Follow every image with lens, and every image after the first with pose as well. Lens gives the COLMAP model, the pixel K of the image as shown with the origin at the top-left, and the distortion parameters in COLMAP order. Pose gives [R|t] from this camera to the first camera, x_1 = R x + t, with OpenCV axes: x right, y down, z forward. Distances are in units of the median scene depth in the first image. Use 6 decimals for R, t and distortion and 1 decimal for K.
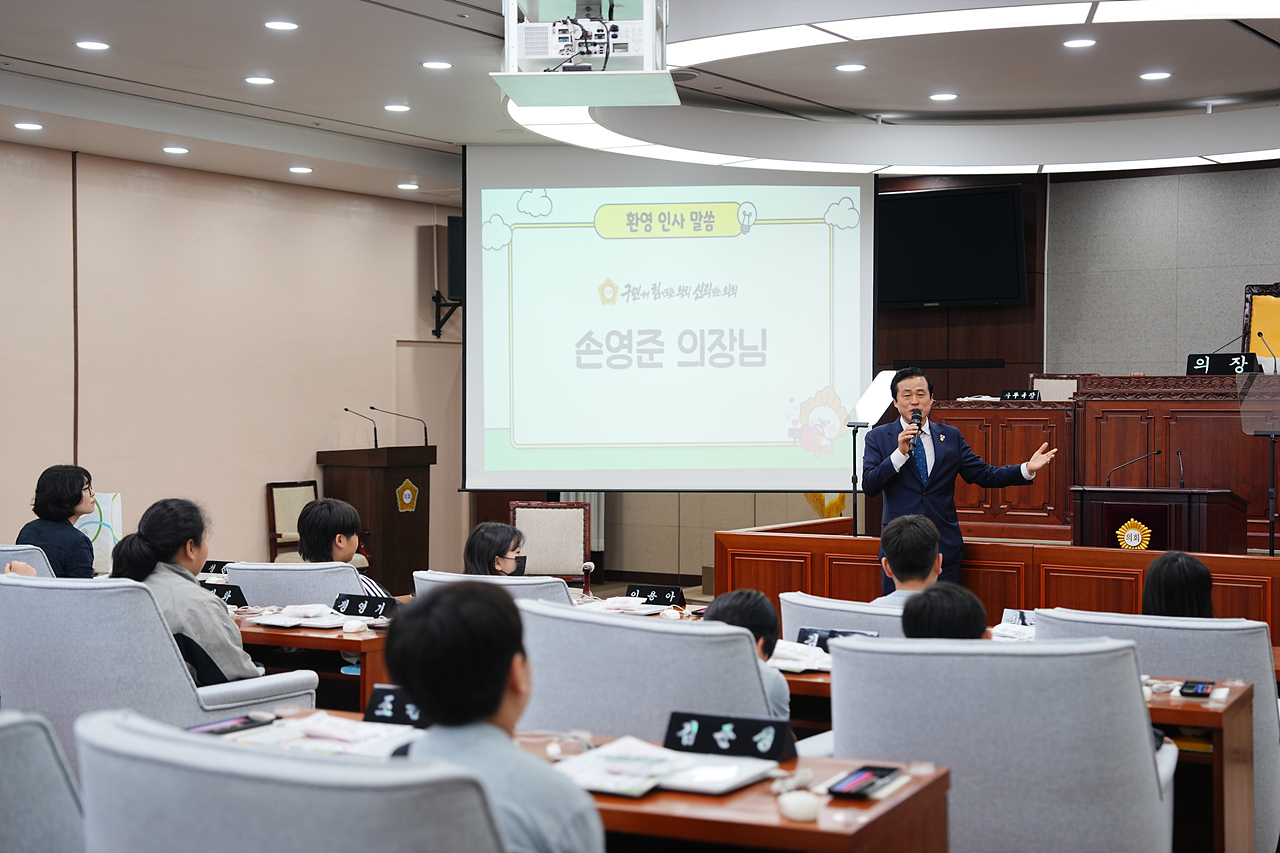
lens RADIAL K [[2032.1, 0, 574.0], [0, 2032.1, 425.0], [0, 0, 1]] dist [0.030405, 0.000000]
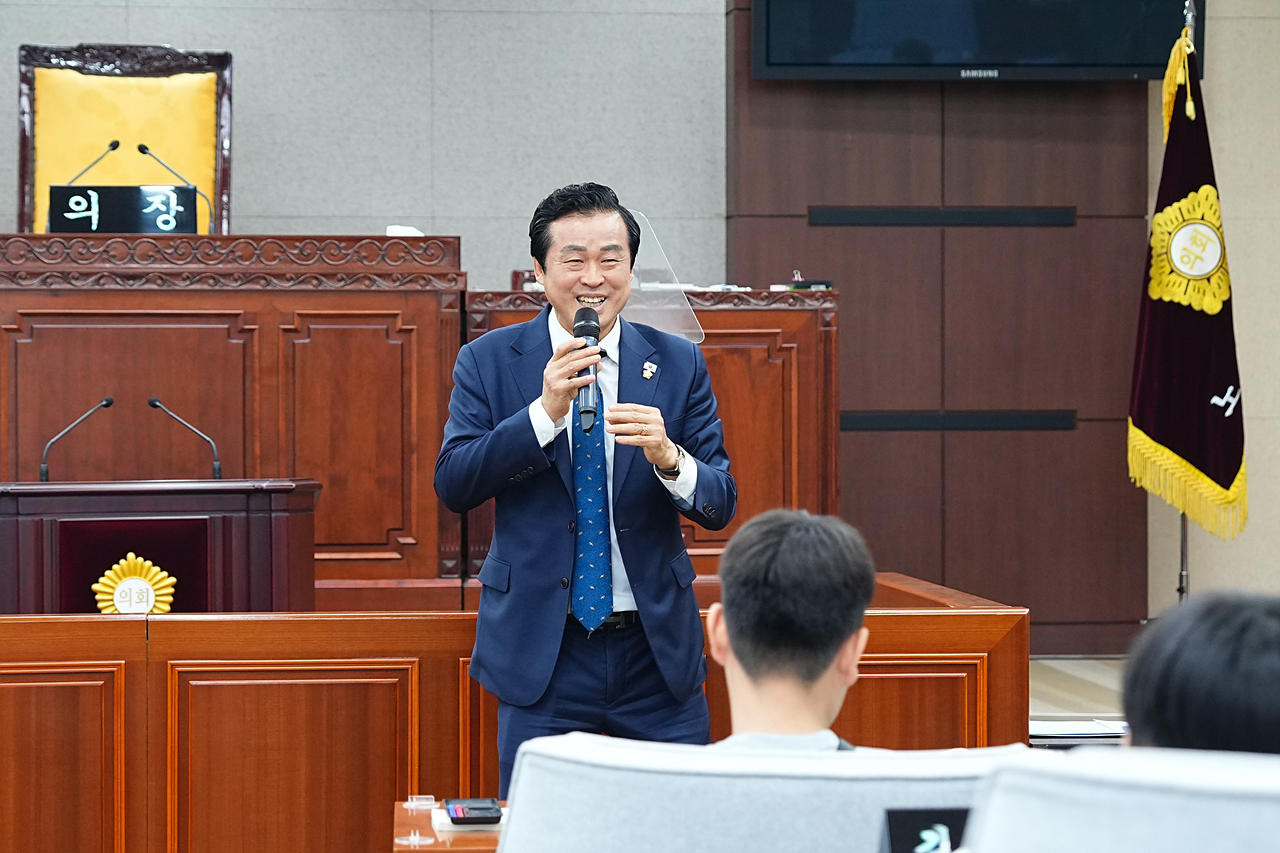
lens RADIAL K [[4075.0, 0, 698.3], [0, 4075.0, 414.2], [0, 0, 1]] dist [0.219260, 0.000000]
pose [[0.739823, -0.012918, 0.672678, -0.188888], [0.013124, 0.999903, 0.004768, 0.012118], [-0.672674, 0.005301, 0.739920, 0.241362]]
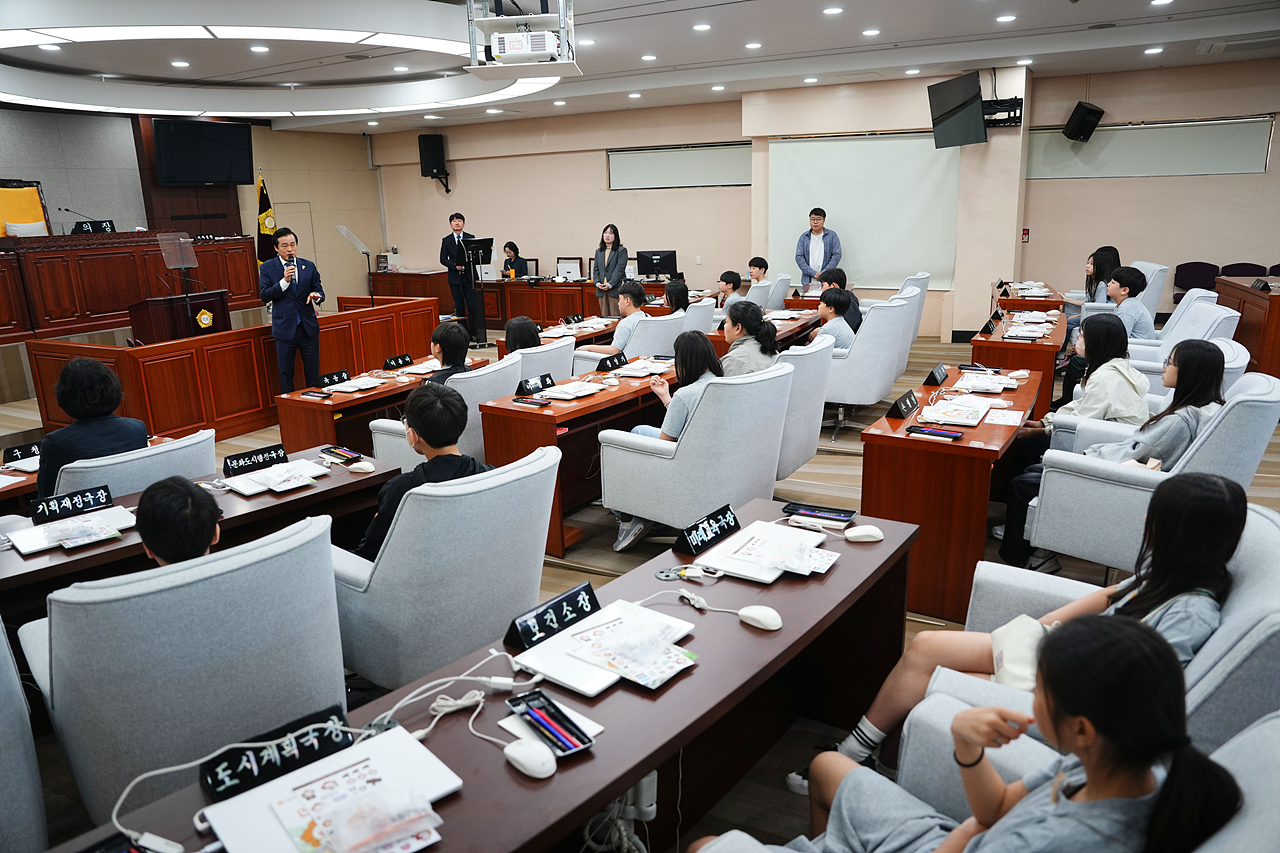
lens RADIAL K [[861.8, 0, 636.1], [0, 861.8, 428.0], [0, 0, 1]] dist [-0.062890, 0.037394]
pose [[-0.090931, -0.255266, 0.962585, -0.477806], [0.042518, 0.964713, 0.259847, -0.030993], [-0.994949, 0.064555, -0.076869, 0.572639]]
